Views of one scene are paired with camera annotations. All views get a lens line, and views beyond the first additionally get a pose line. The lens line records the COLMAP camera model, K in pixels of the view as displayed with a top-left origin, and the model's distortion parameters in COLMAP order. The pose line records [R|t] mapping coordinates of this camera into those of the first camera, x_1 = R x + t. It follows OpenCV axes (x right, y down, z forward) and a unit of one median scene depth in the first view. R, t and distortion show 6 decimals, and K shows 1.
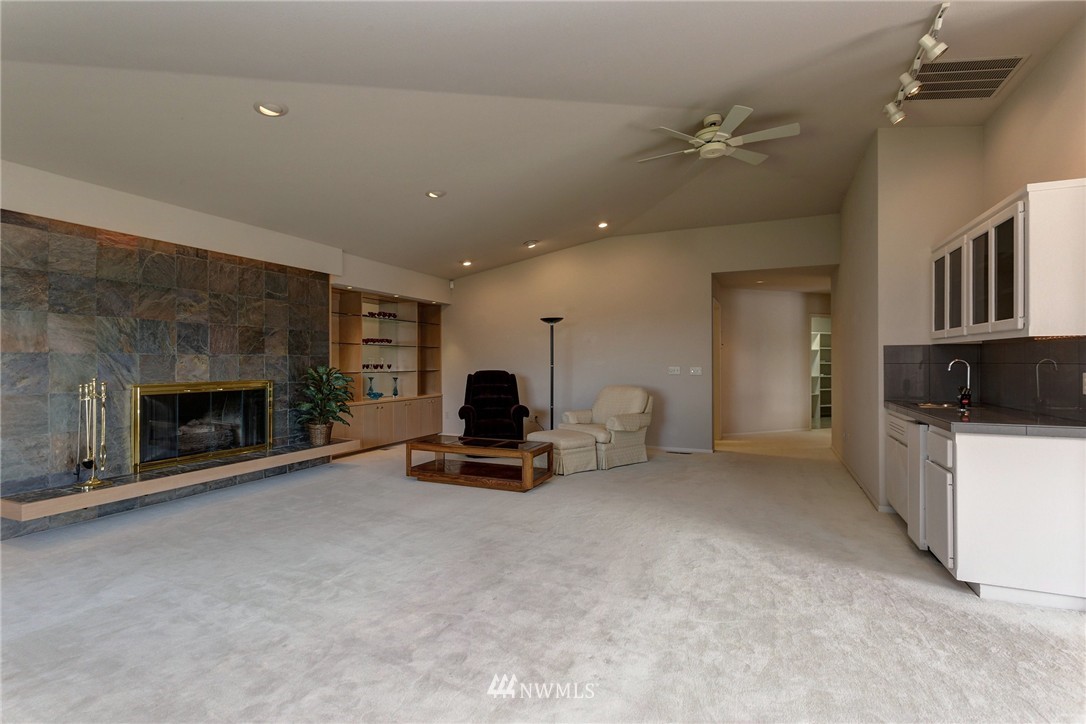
lens RADIAL K [[517.7, 0, 543.0], [0, 517.7, 362.0], [0, 0, 1]] dist [0.004170, 0.000834]
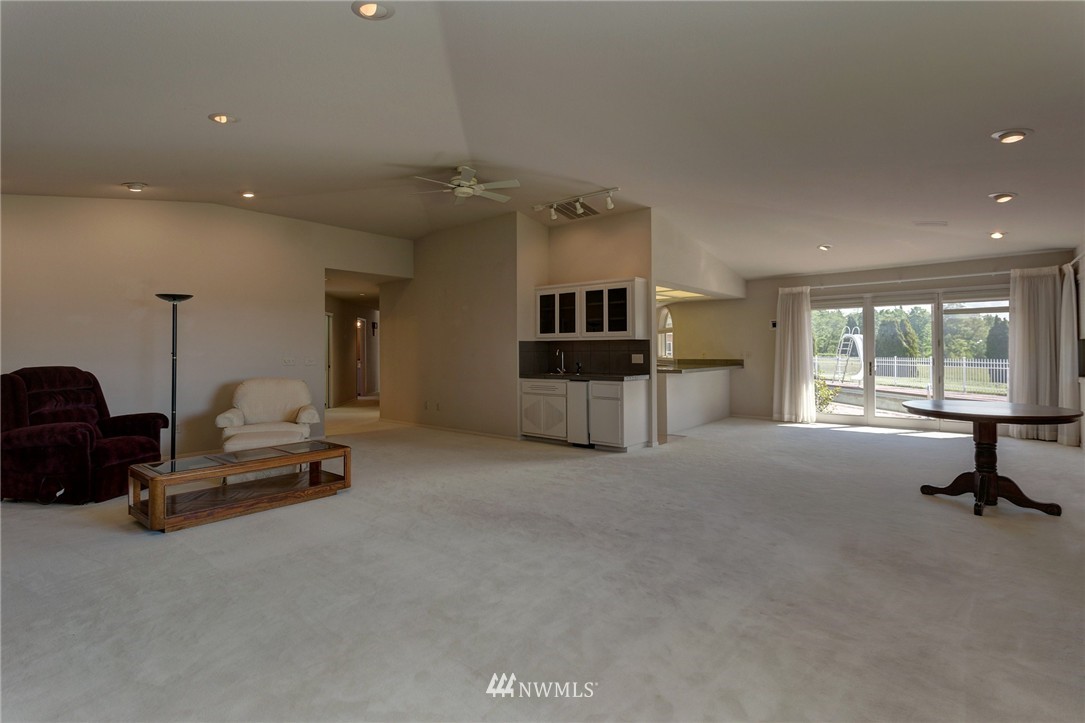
lens RADIAL K [[517.2, 0, 542.5], [0, 517.2, 361.5], [0, 0, 1]] dist [0.004170, 0.000834]
pose [[0.276394, -0.022772, 0.960774, -0.671552], [0.005085, 0.999740, 0.022233, -0.001395], [-0.961031, -0.001259, 0.276438, 0.324597]]
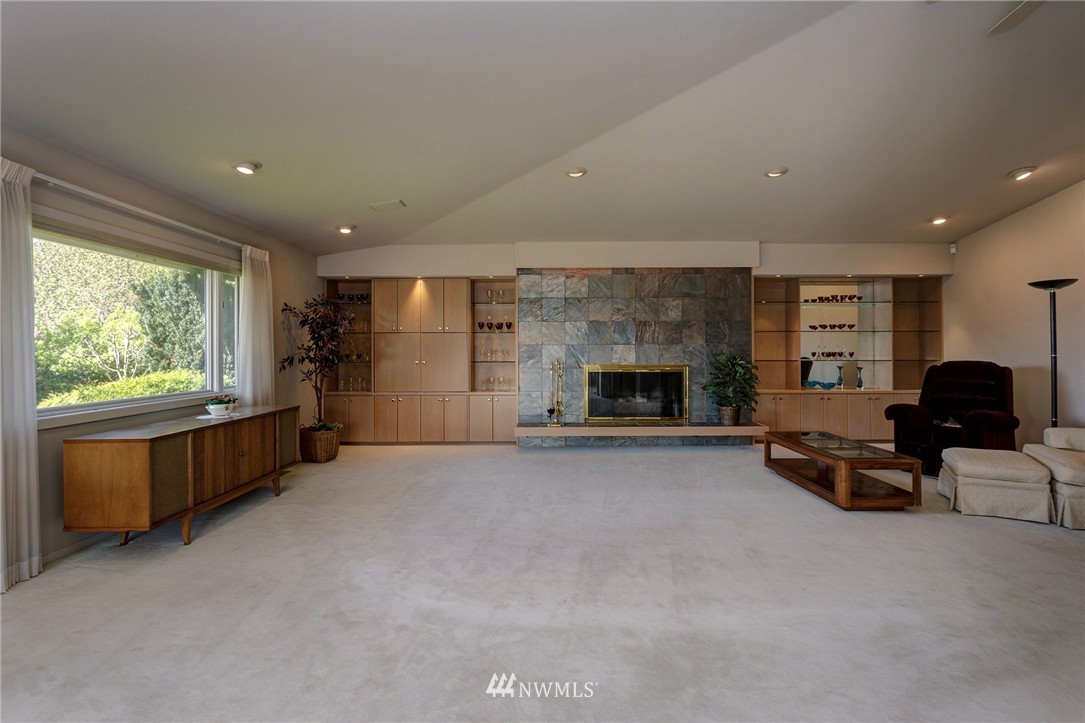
lens RADIAL K [[517.2, 0, 542.5], [0, 517.2, 361.5], [0, 0, 1]] dist [0.004170, 0.000834]
pose [[0.410659, 0.020398, -0.911561, 0.411896], [0.001891, 0.999729, 0.023223, -0.001478], [0.911787, -0.011260, 0.410509, 0.188455]]
